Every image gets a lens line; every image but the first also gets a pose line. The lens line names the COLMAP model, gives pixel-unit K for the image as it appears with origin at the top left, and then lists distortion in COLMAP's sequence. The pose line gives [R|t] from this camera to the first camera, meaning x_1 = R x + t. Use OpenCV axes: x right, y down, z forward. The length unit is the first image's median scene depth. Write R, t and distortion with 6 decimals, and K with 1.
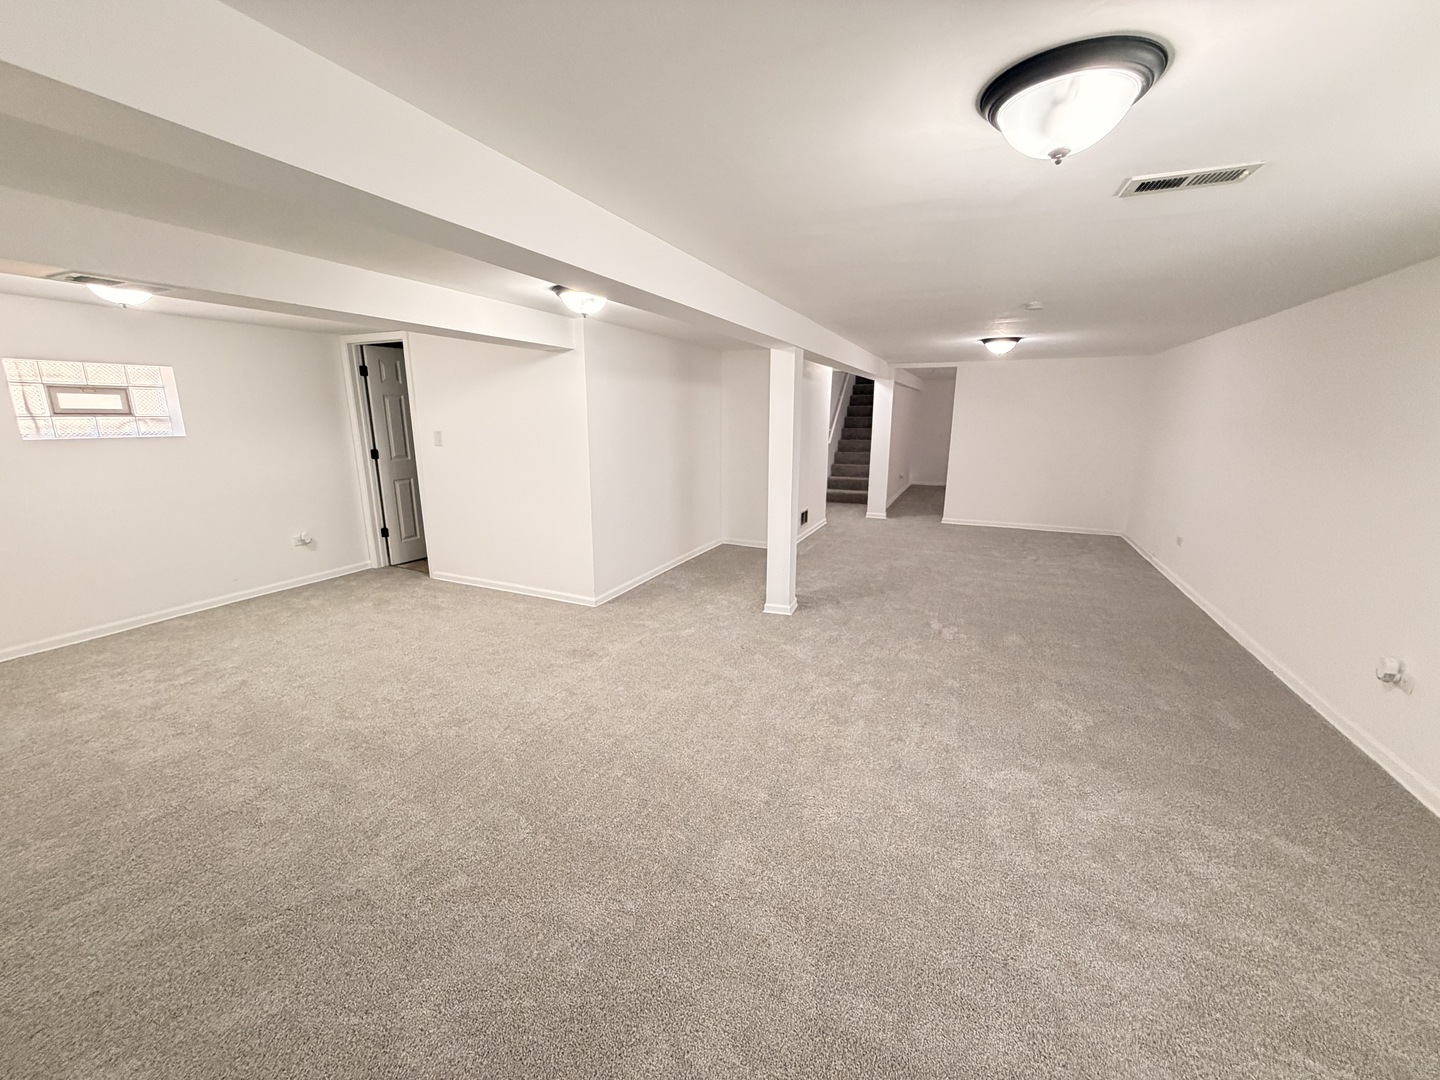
lens RADIAL K [[574.6, 0, 720.0], [0, 574.6, 546.0], [0, 0, 1]] dist [-0.002689, 0.000641]
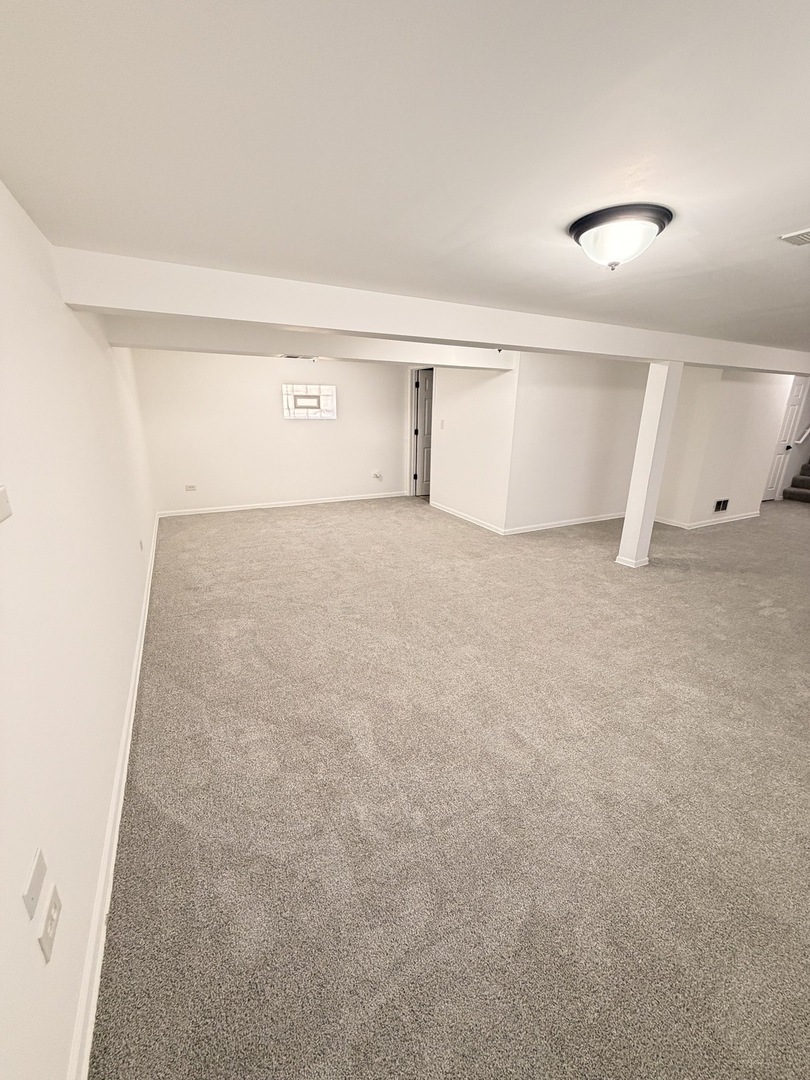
lens RADIAL K [[431.0, 0, 403.3], [0, 431.0, 539.9], [0, 0, 1]] dist [-0.002689, 0.000641]
pose [[0.779067, 0.192841, -0.596547, 0.275651], [-0.152200, 0.981229, 0.118426, 0.019860], [0.608186, -0.001468, 0.793793, -0.109034]]
